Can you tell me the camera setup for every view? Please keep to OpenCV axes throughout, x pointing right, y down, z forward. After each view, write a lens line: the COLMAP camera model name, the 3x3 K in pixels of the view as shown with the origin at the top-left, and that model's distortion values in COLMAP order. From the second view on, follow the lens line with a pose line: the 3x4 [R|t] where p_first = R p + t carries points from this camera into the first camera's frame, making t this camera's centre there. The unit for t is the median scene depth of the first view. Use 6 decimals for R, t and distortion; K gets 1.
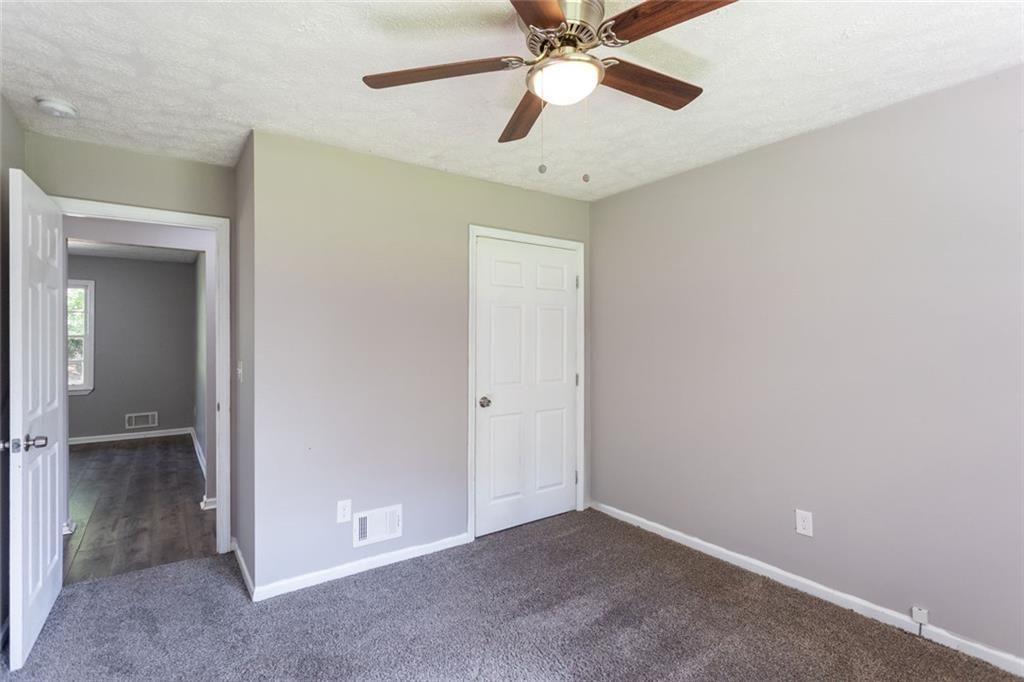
lens RADIAL K [[489.0, 0, 512.0], [0, 489.0, 341.0], [0, 0, 1]] dist [-0.000860, -0.000188]
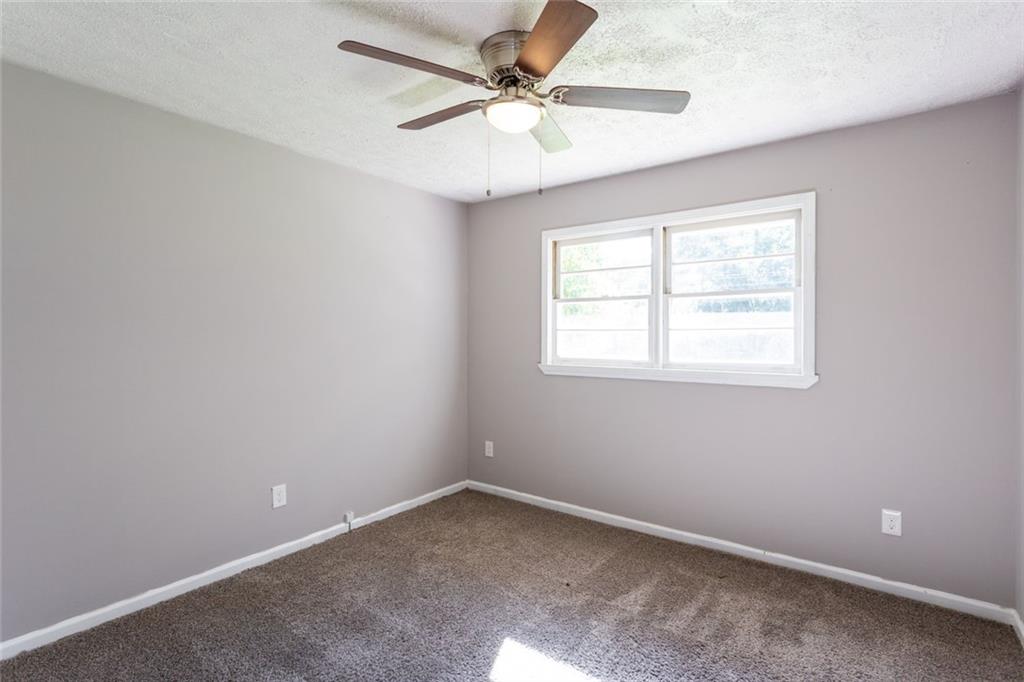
lens RADIAL K [[489.0, 0, 512.0], [0, 489.0, 341.0], [0, 0, 1]] dist [-0.000860, -0.000188]
pose [[-0.307220, -0.007319, 0.951611, -0.550379], [0.001018, 0.999967, 0.008020, 0.007915], [-0.951638, 0.003432, -0.307202, 0.735204]]
